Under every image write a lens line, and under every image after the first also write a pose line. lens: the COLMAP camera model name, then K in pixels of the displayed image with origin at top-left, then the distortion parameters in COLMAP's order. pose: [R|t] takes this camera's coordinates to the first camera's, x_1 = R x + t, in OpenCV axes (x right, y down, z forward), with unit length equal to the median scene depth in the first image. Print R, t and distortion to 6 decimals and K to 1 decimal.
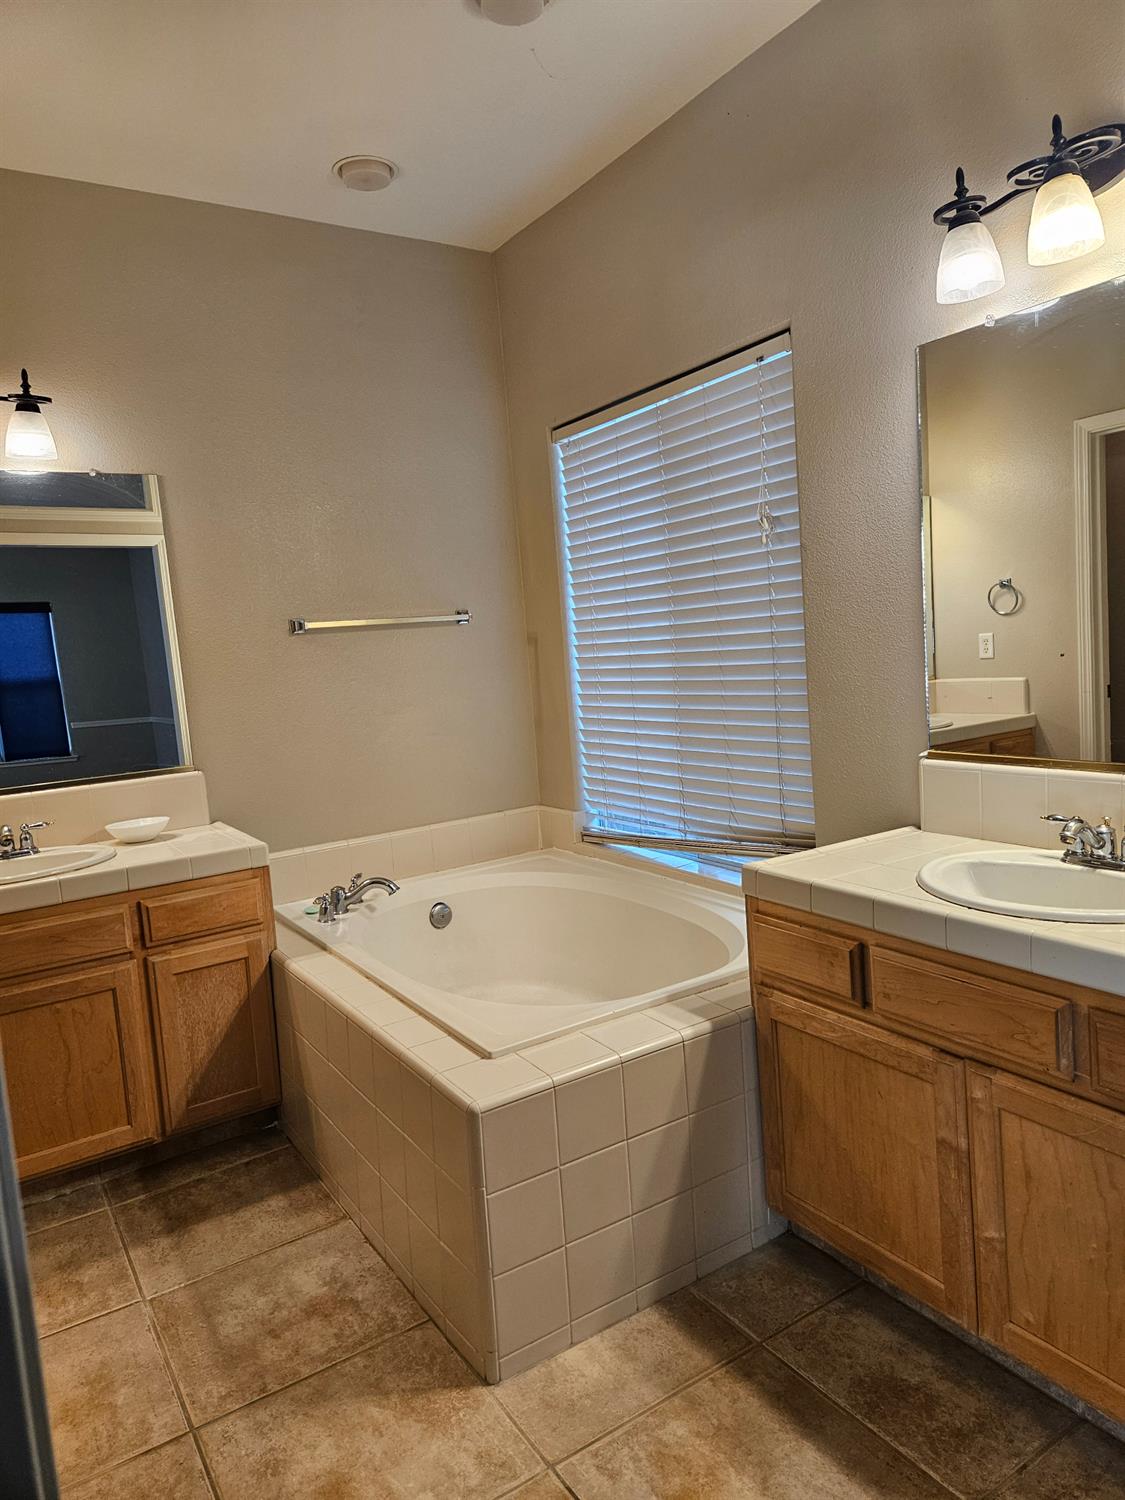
lens RADIAL K [[999.4, 0, 569.6], [0, 999.4, 750.6], [0, 0, 1]] dist [0.073702, -0.062559]
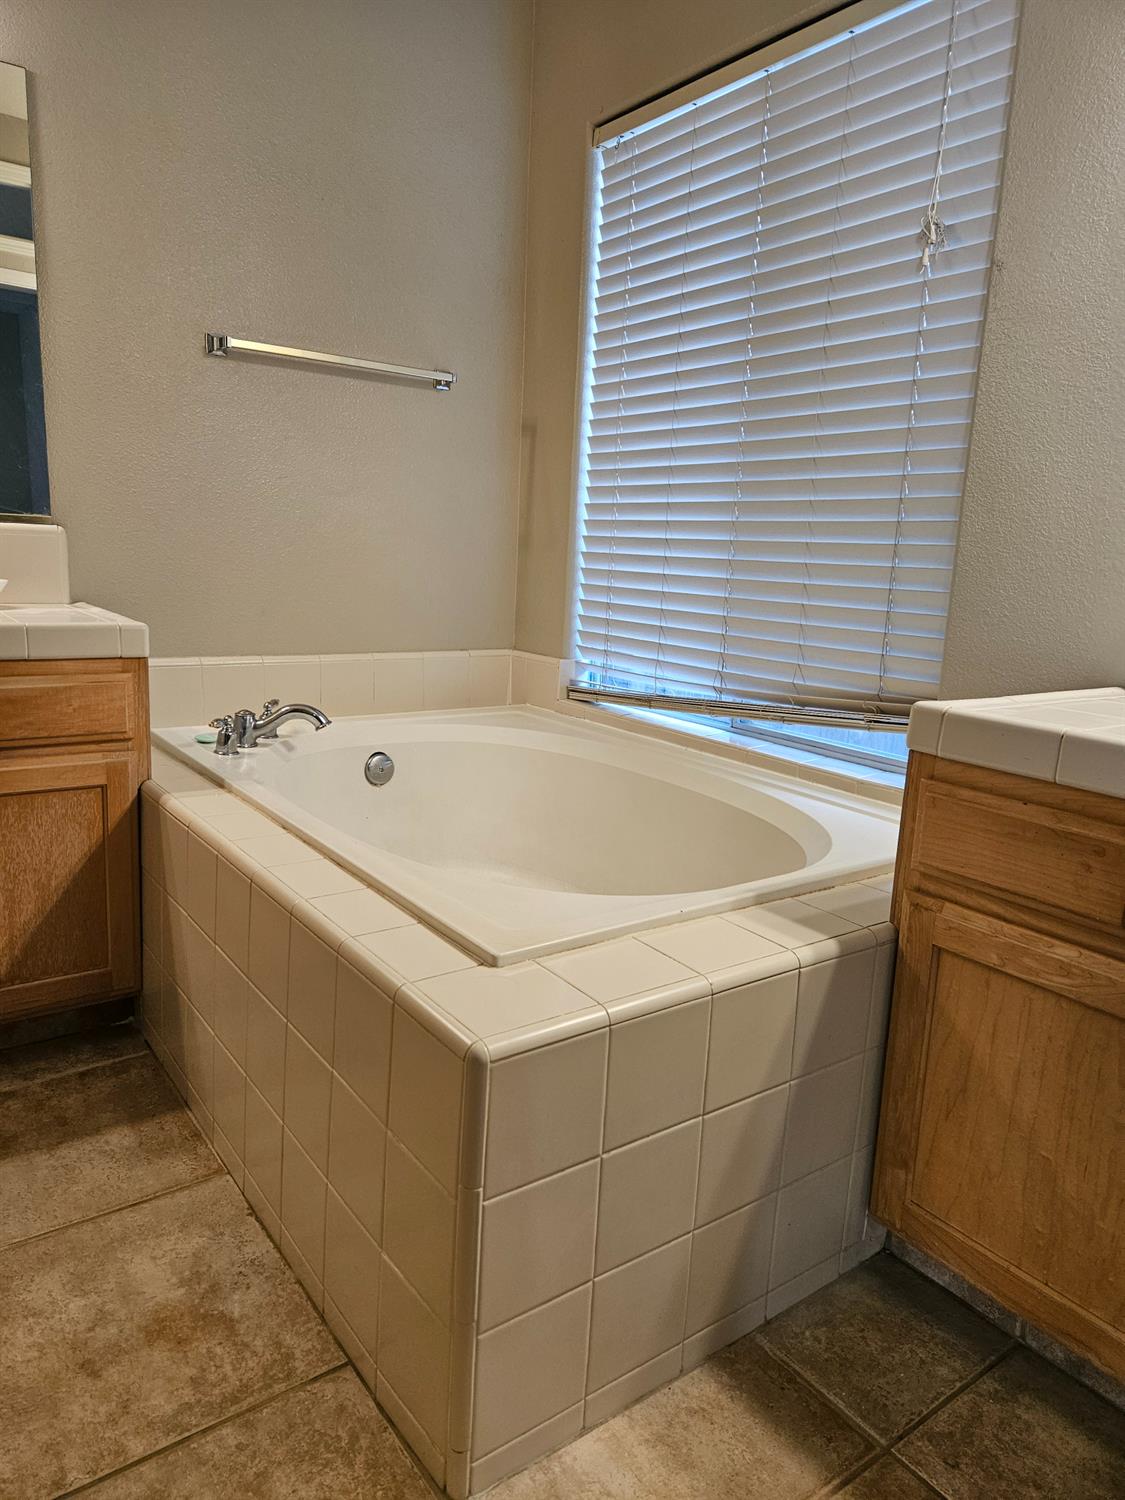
lens RADIAL K [[999.4, 0, 551.6], [0, 999.4, 748.8], [0, 0, 1]] dist [0.073702, -0.062559]
pose [[0.990940, 0.107074, 0.081072, -0.094765], [-0.113734, 0.990075, 0.082555, 0.109574], [-0.071428, -0.091027, 0.993283, 0.365399]]
